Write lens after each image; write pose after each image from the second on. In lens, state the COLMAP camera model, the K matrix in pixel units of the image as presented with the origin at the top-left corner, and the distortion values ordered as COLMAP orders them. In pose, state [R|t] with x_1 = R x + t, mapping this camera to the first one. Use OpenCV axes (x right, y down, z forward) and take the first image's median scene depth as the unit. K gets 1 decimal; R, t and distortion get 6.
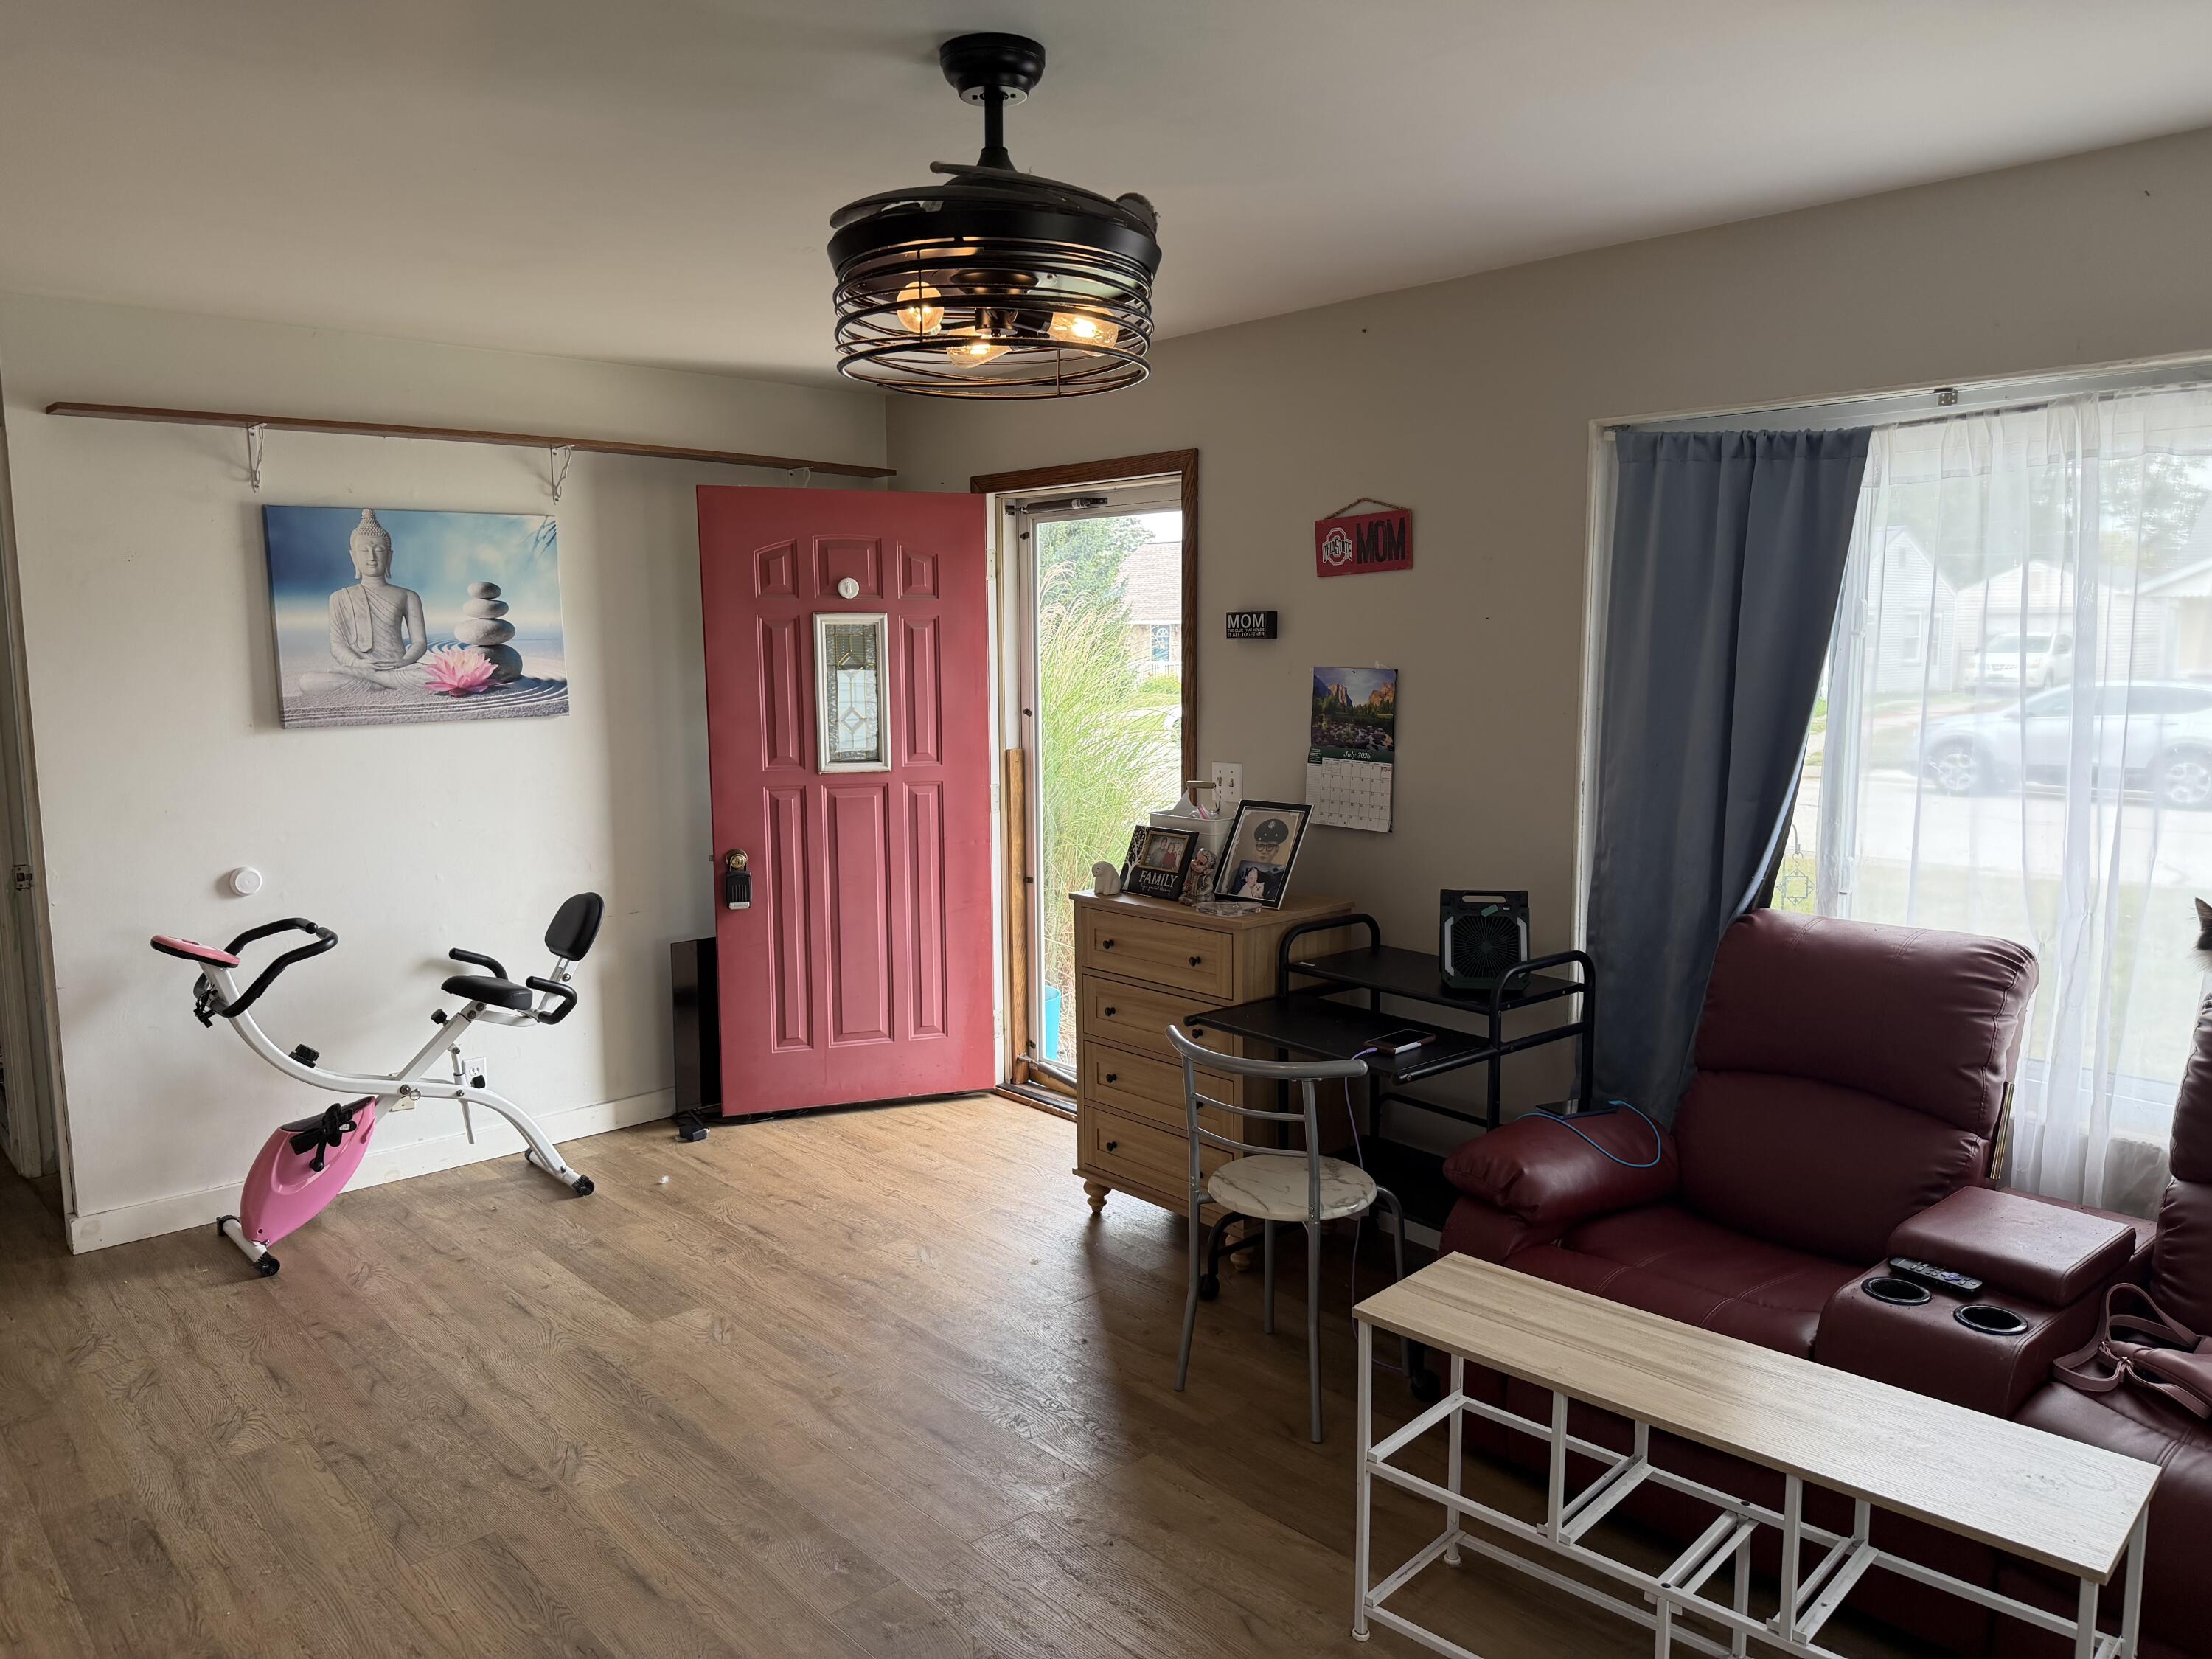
lens RADIAL K [[1573.7, 0, 1102.8], [0, 1573.7, 829.2], [0, 0, 1]] dist [0.027722, -0.045671]
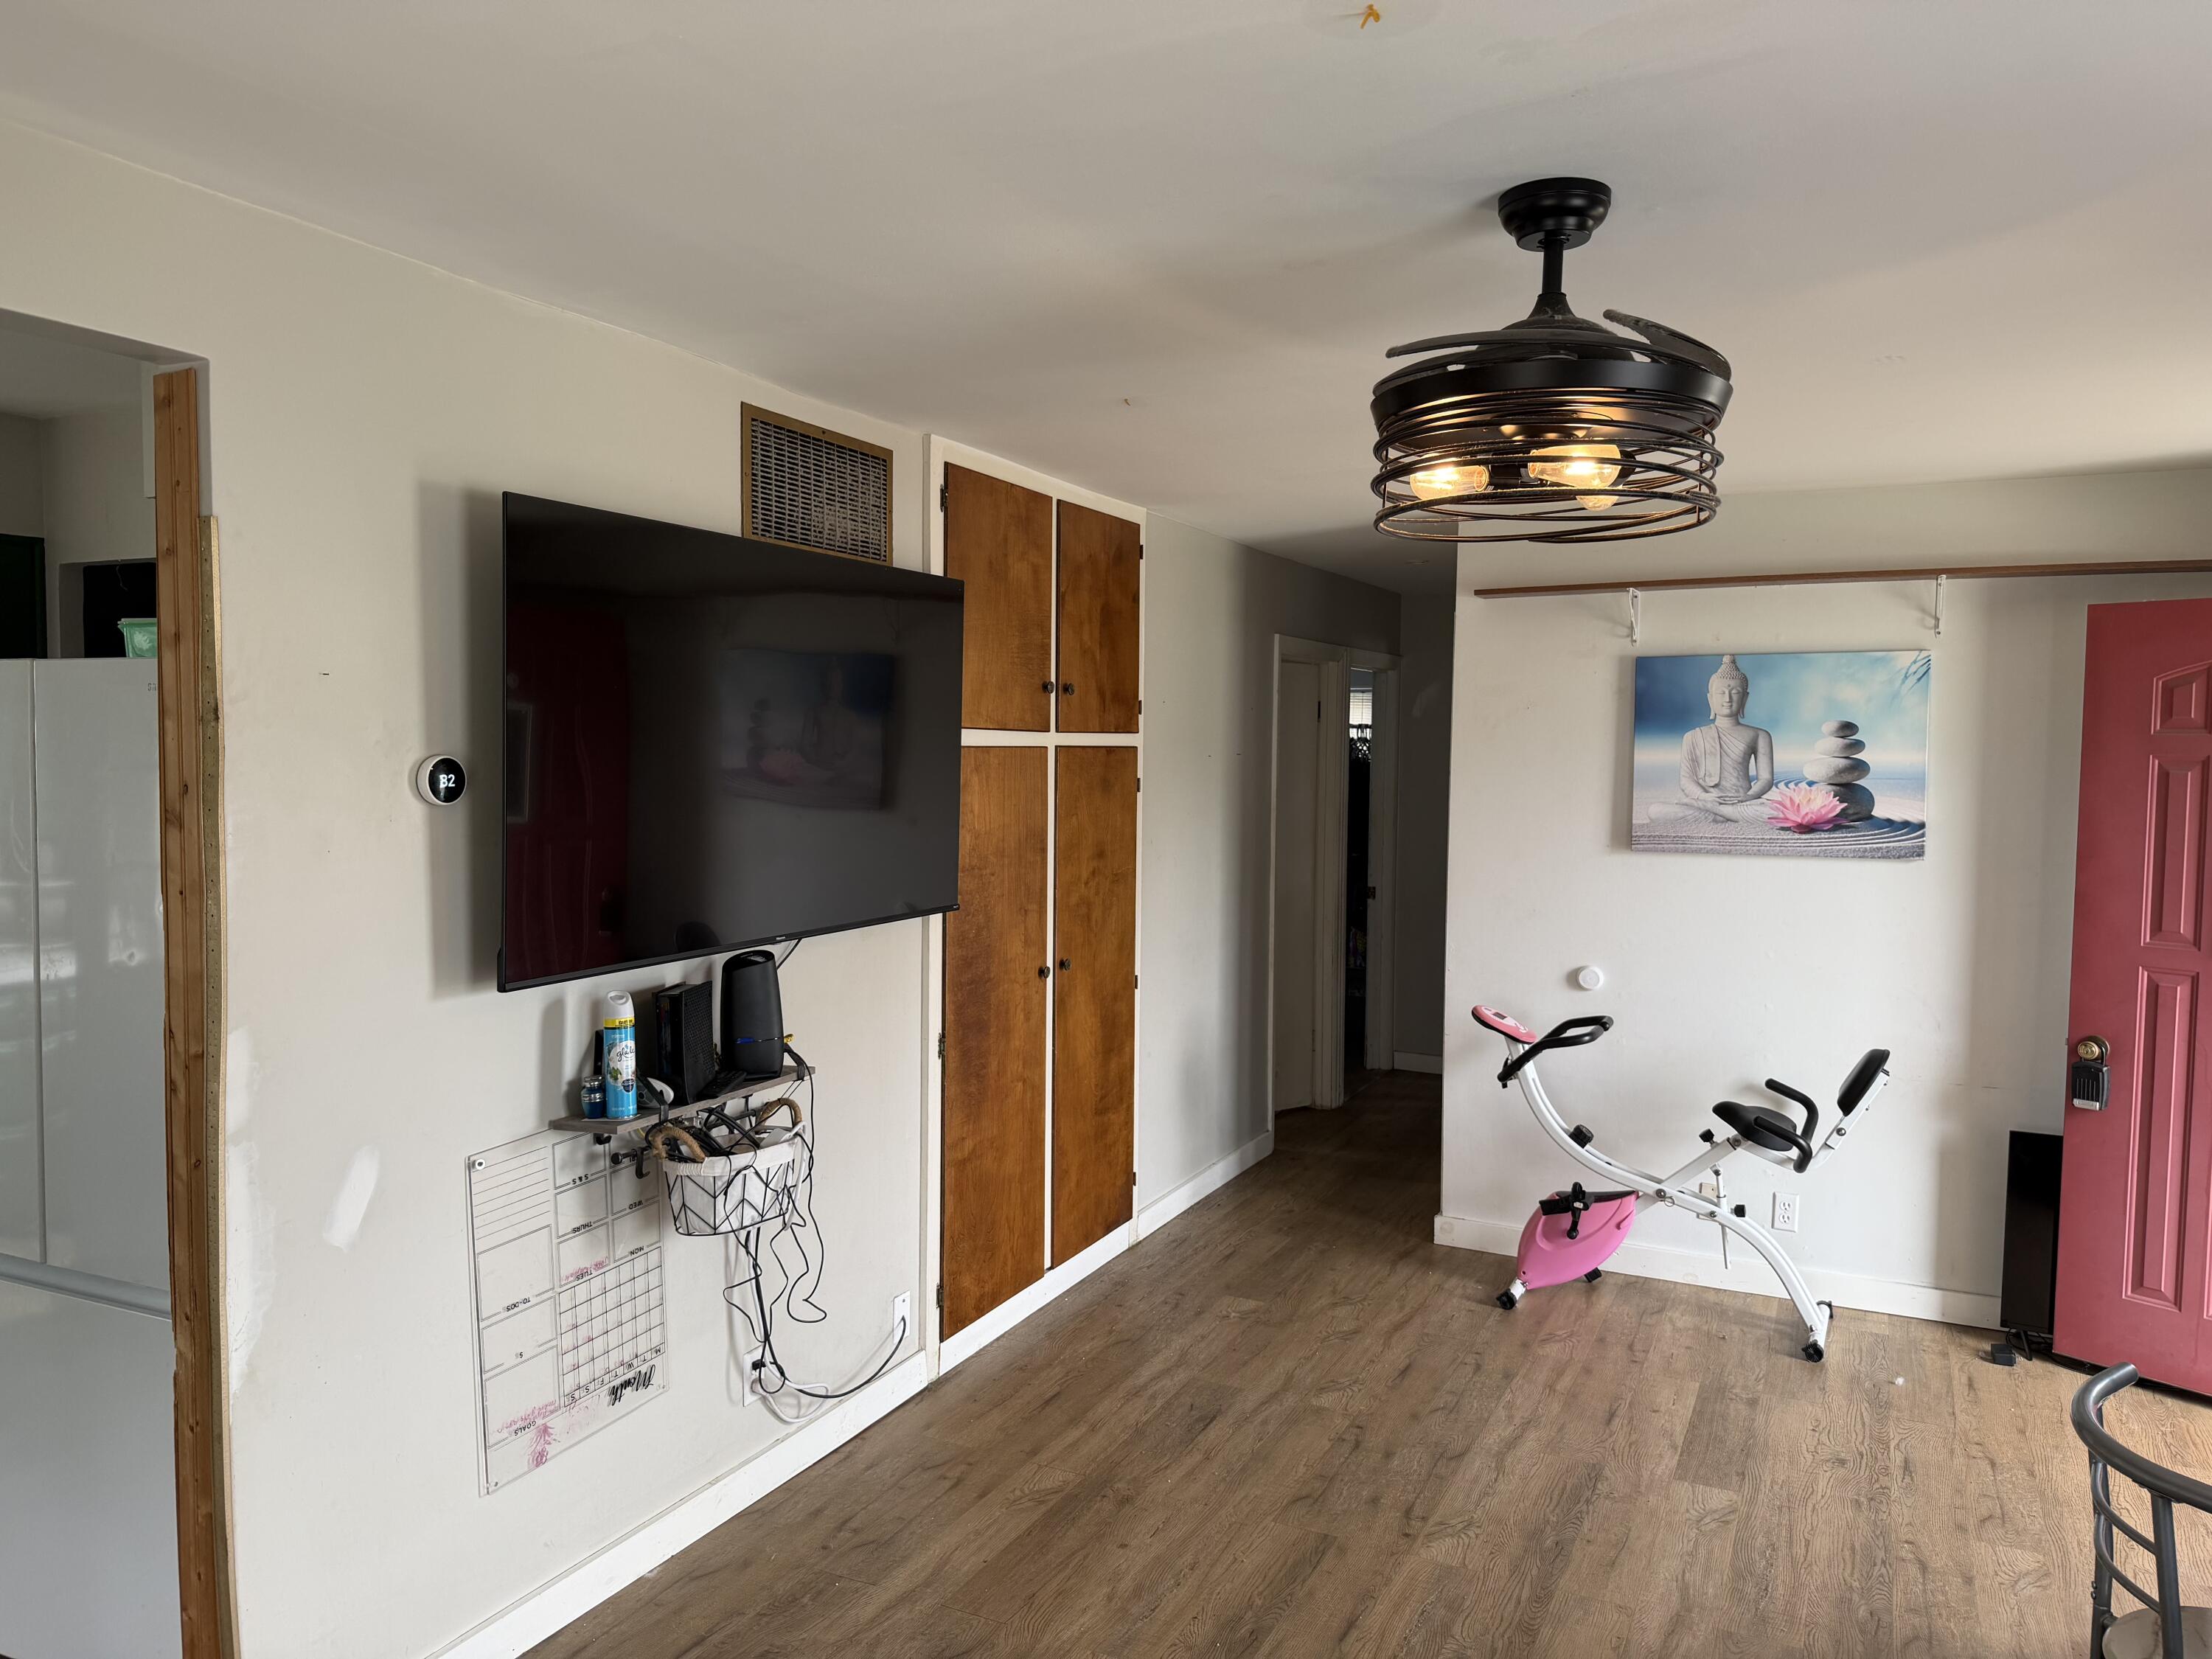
lens RADIAL K [[1573.7, 0, 1097.3], [0, 1573.7, 828.7], [0, 0, 1]] dist [0.027722, -0.045671]
pose [[0.346355, 0.057957, -0.936312, 0.393488], [-0.128715, 0.991586, 0.013765, -0.043544], [0.929231, 0.115750, 0.350900, 0.230184]]
